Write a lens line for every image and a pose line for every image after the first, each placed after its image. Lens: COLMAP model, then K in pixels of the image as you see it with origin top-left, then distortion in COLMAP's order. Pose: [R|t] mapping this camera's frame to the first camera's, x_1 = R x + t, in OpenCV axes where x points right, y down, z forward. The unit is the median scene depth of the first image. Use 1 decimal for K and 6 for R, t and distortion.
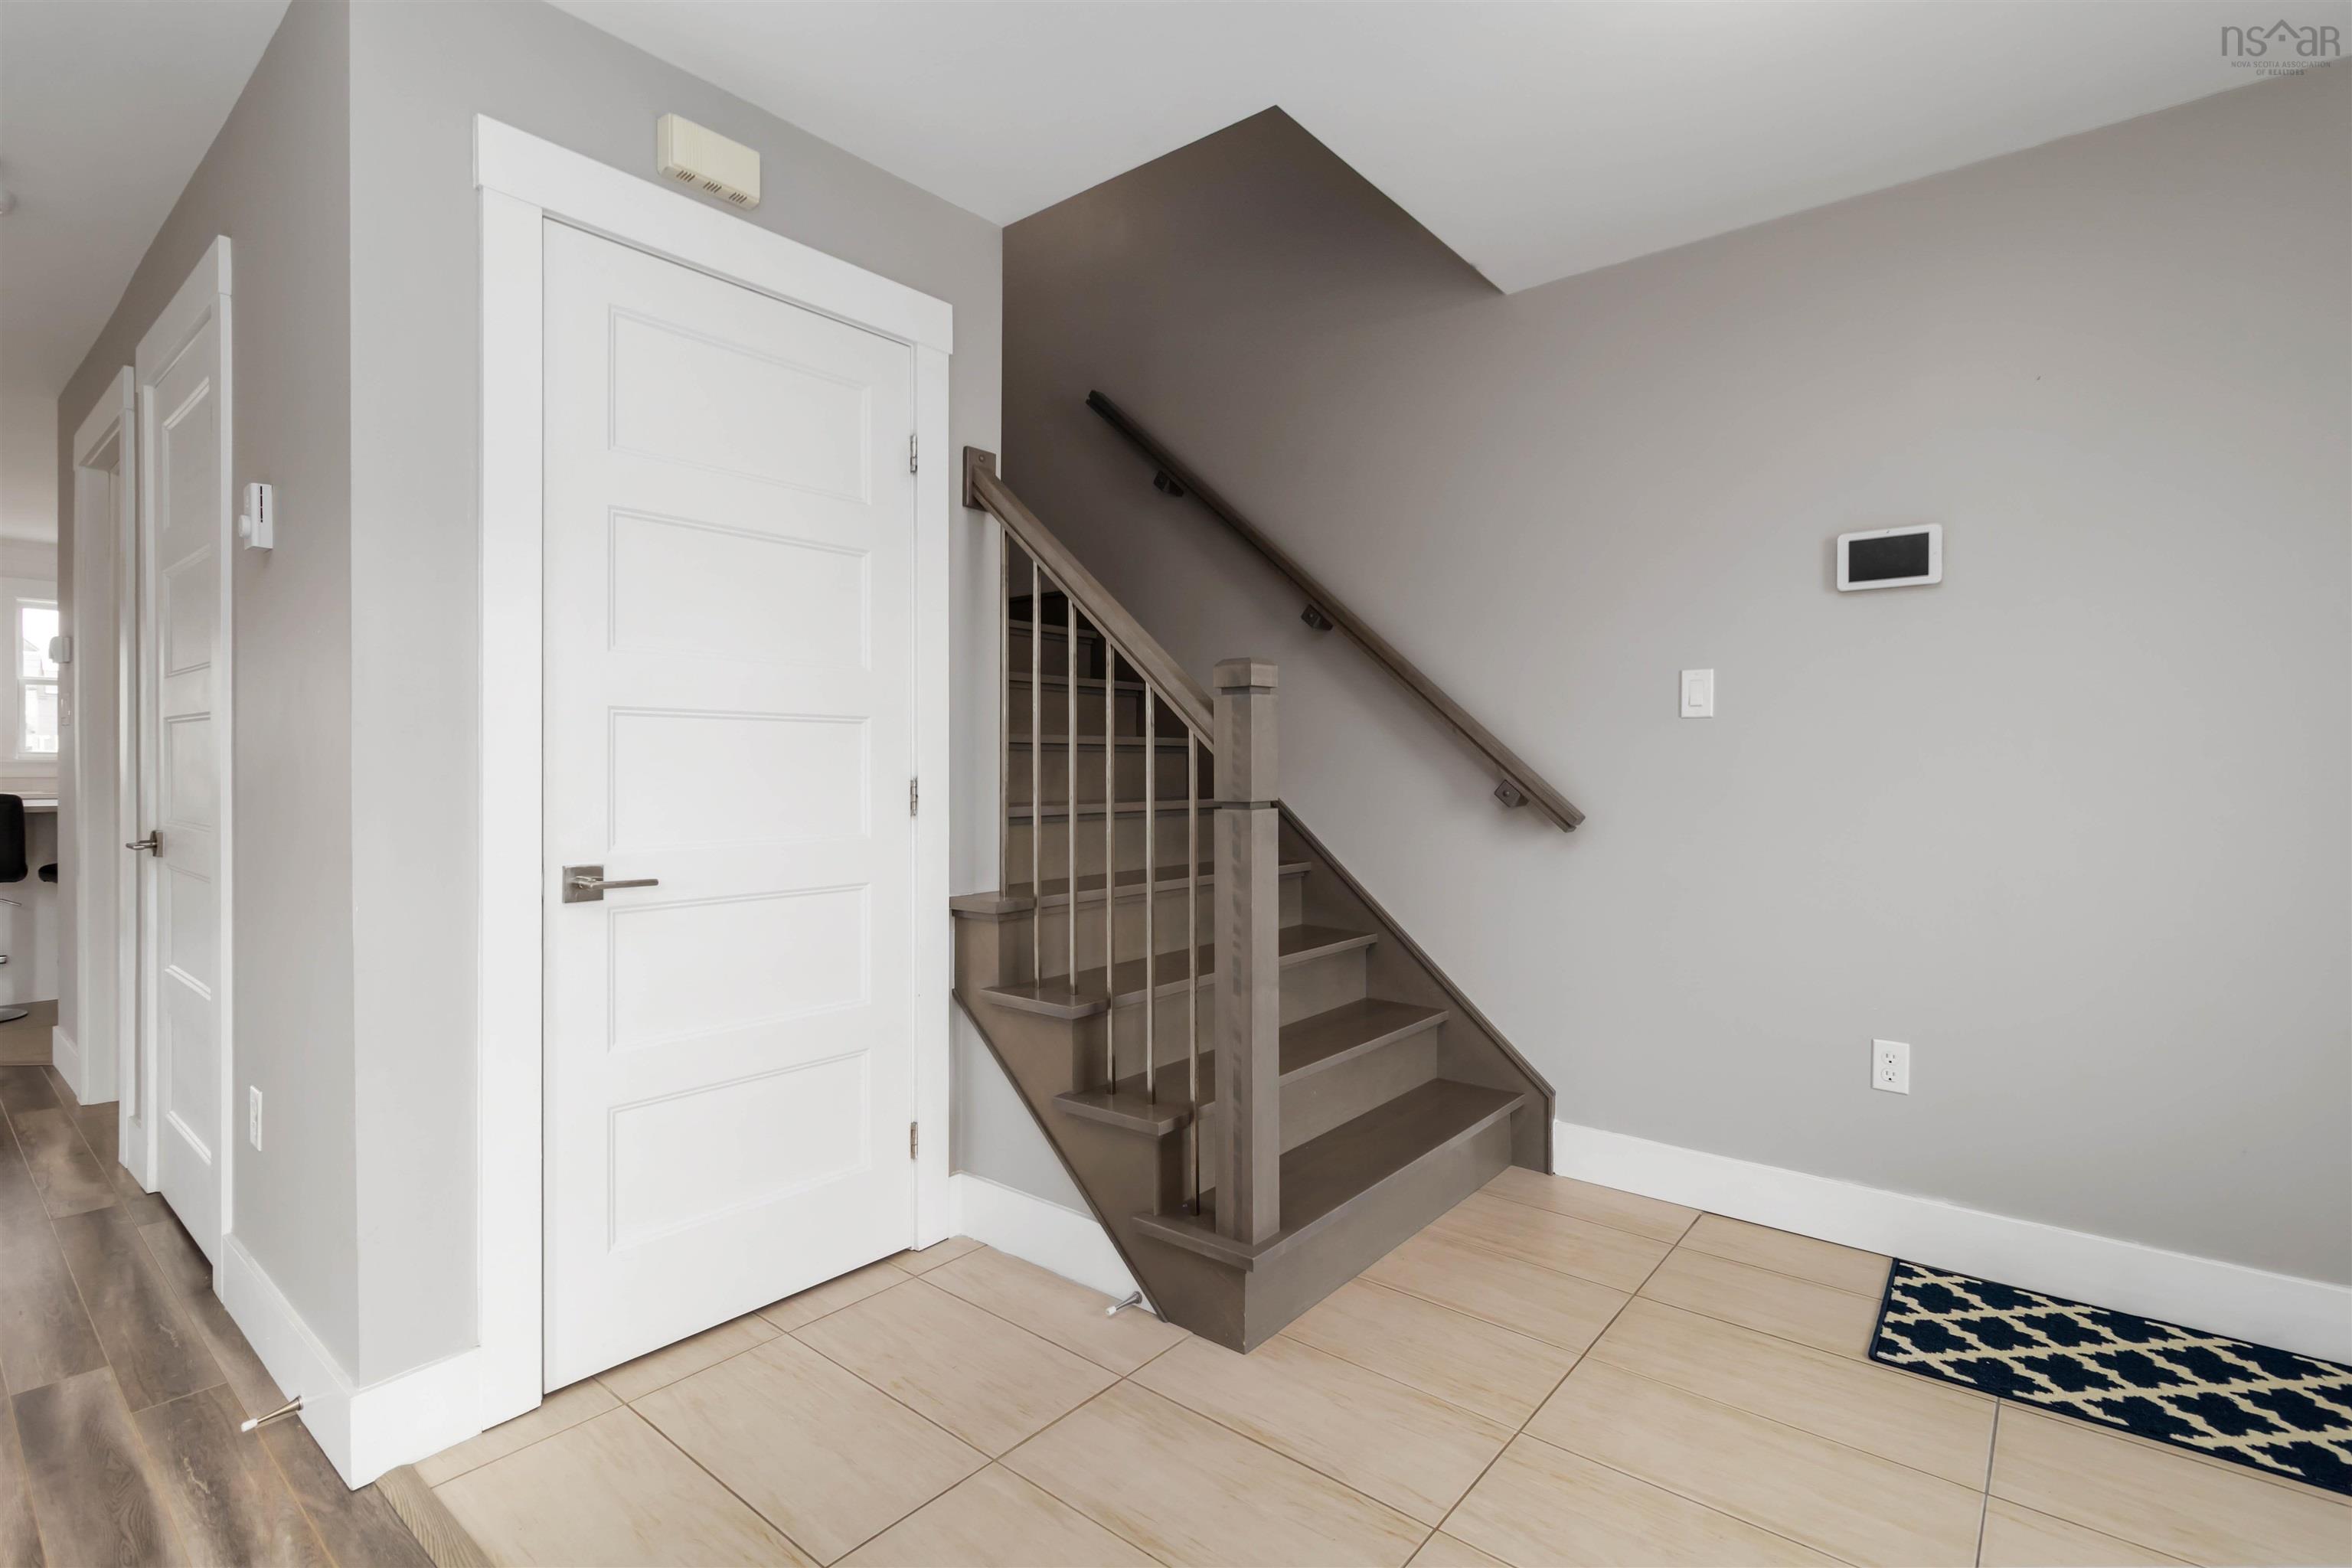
lens RADIAL K [[1096.4, 0, 1177.7], [0, 1096.4, 776.4], [0, 0, 1]] dist [-0.000856, 0.000107]
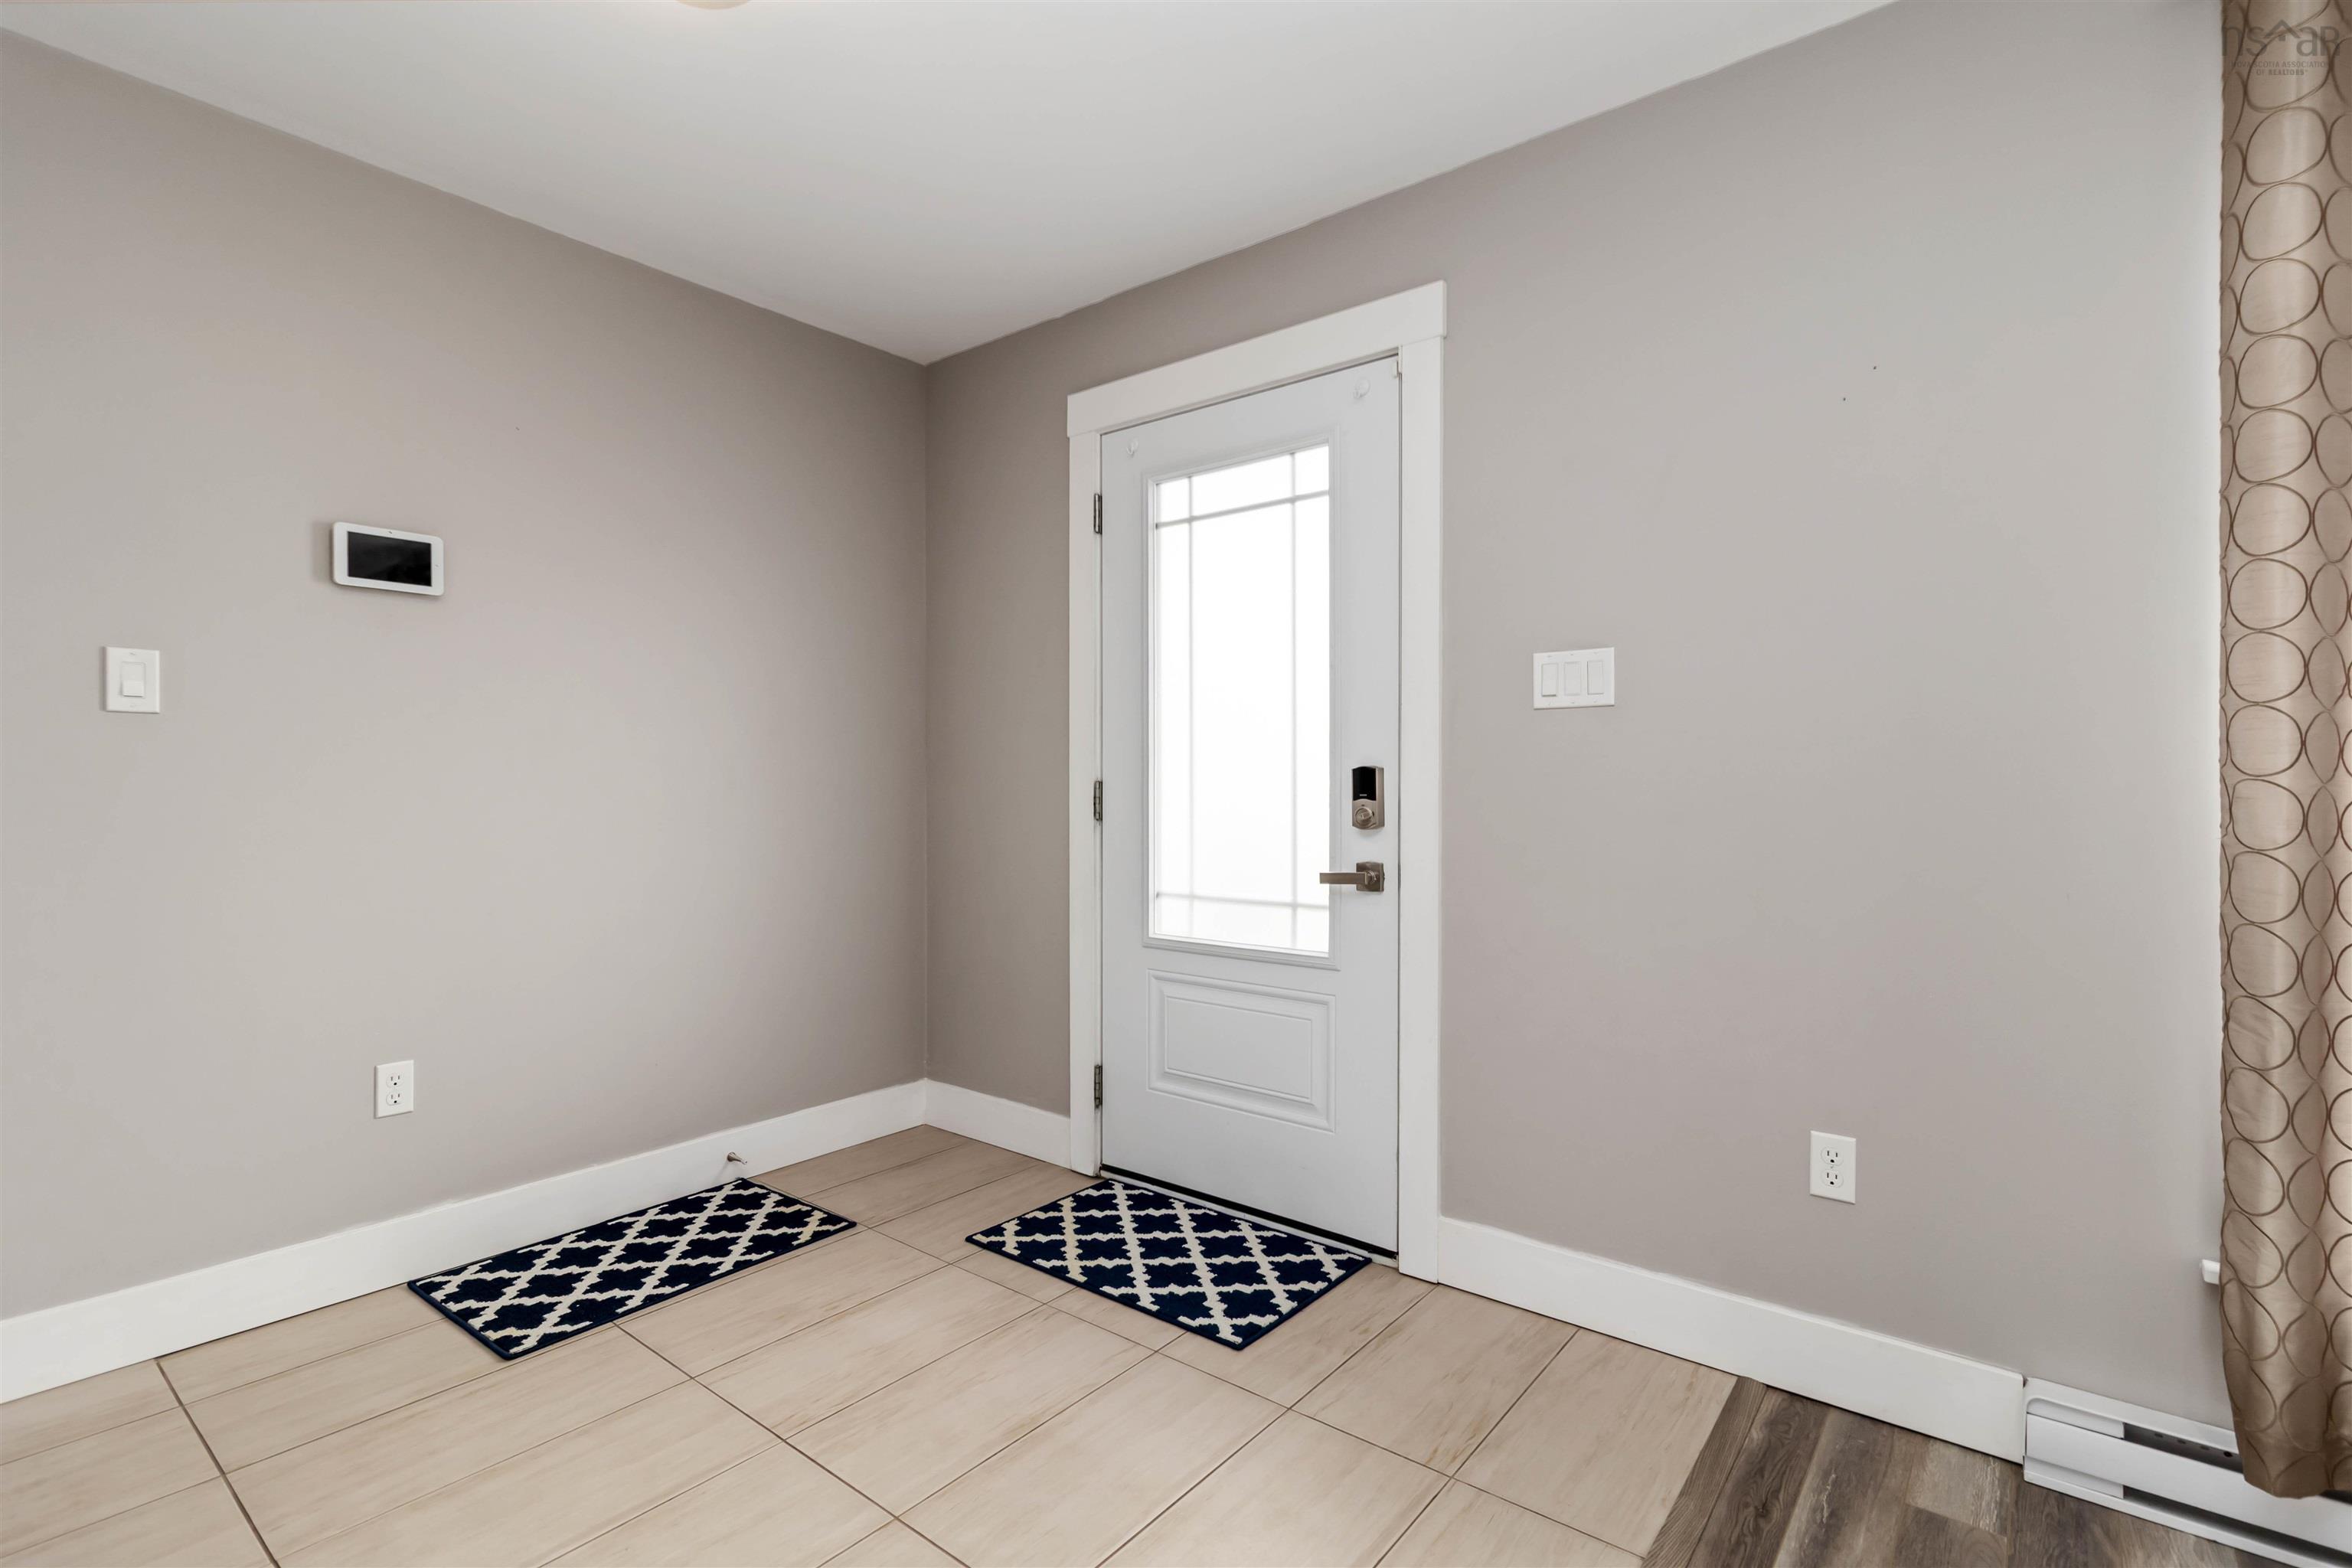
lens RADIAL K [[1096.4, 0, 1175.5], [0, 1096.4, 771.6], [0, 0, 1]] dist [-0.000856, 0.000107]
pose [[-0.010341, 0.005396, 0.999932, -0.377731], [0.012939, 0.999902, -0.005262, 0.001162], [-0.999863, 0.012884, -0.010410, 0.376232]]
